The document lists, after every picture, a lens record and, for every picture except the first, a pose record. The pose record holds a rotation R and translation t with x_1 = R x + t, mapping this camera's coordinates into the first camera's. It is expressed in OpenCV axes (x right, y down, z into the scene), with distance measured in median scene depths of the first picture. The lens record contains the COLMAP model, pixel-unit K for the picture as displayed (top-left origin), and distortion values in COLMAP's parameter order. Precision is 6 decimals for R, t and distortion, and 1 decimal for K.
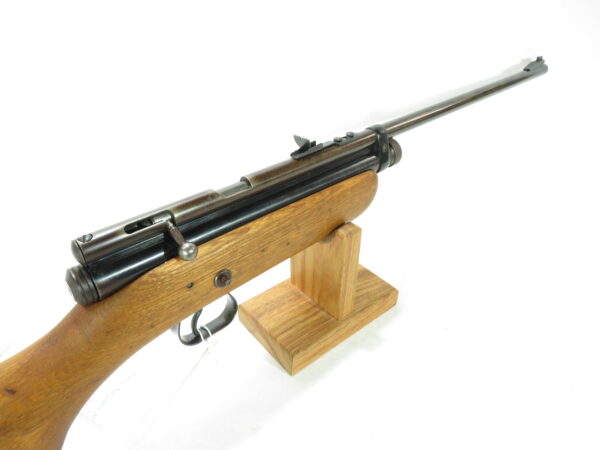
lens RADIAL K [[437.7, 0, 304.2], [0, 437.7, 221.1], [0, 0, 1]] dist [-0.003569, 0.001888]
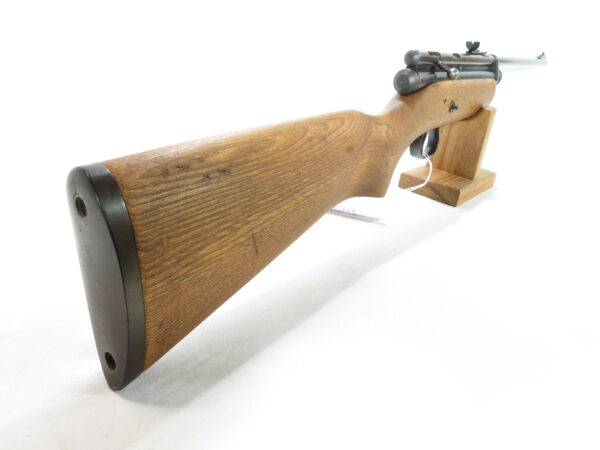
lens RADIAL K [[437.7, 0, 301.1], [0, 437.7, 226.8], [0, 0, 1]] dist [-0.003569, 0.001888]
pose [[0.982856, 0.010318, 0.184087, -0.918580], [0.016207, 0.989733, -0.142006, 0.708036], [-0.183662, 0.142555, 0.972598, -0.366418]]
